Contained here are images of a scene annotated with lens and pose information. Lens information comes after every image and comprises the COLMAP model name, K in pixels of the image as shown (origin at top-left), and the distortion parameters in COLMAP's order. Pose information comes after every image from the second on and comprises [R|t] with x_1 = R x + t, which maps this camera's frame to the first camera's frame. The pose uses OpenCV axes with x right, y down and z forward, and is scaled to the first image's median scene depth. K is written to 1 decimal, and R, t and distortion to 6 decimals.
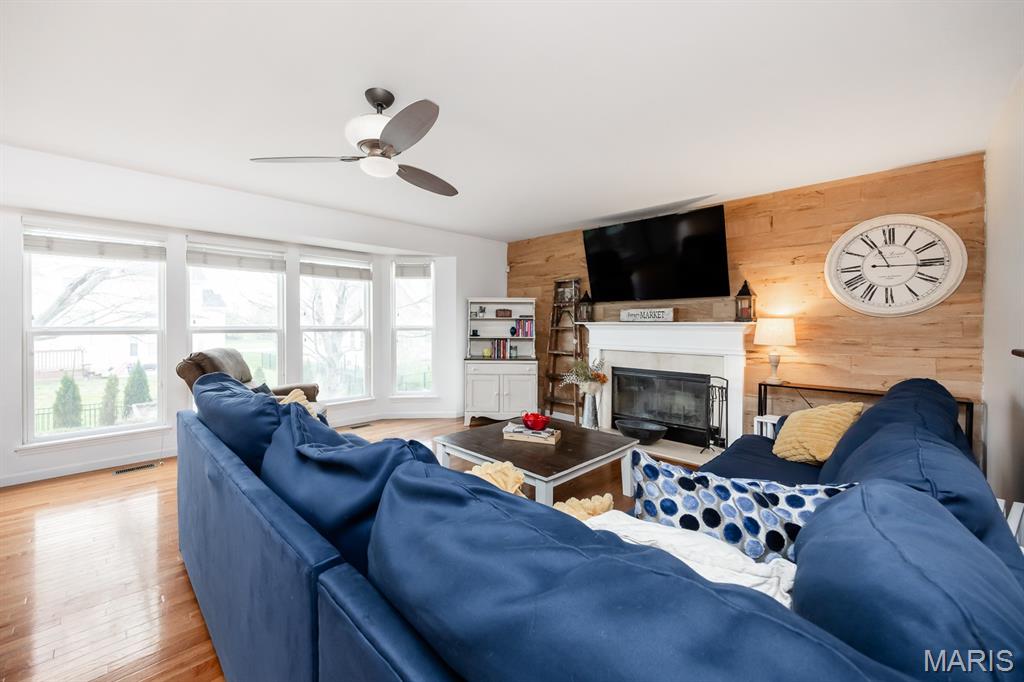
lens RADIAL K [[411.4, 0, 510.7], [0, 411.4, 328.4], [0, 0, 1]] dist [-0.000523, -0.000077]
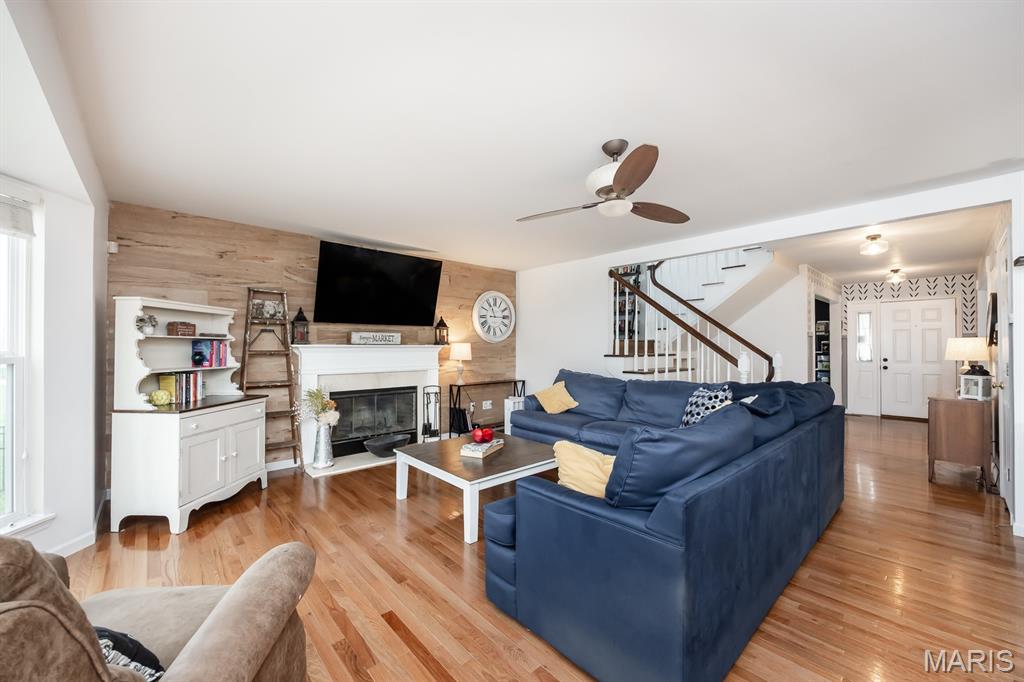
lens RADIAL K [[408.3, 0, 512.0], [0, 408.3, 341.0], [0, 0, 1]] dist [0.001060, 0.000179]
pose [[0.029553, 0.009143, 0.999521, -0.841675], [0.007399, 0.999929, -0.009365, -0.014769], [-0.999536, 0.007672, 0.029483, 0.705981]]
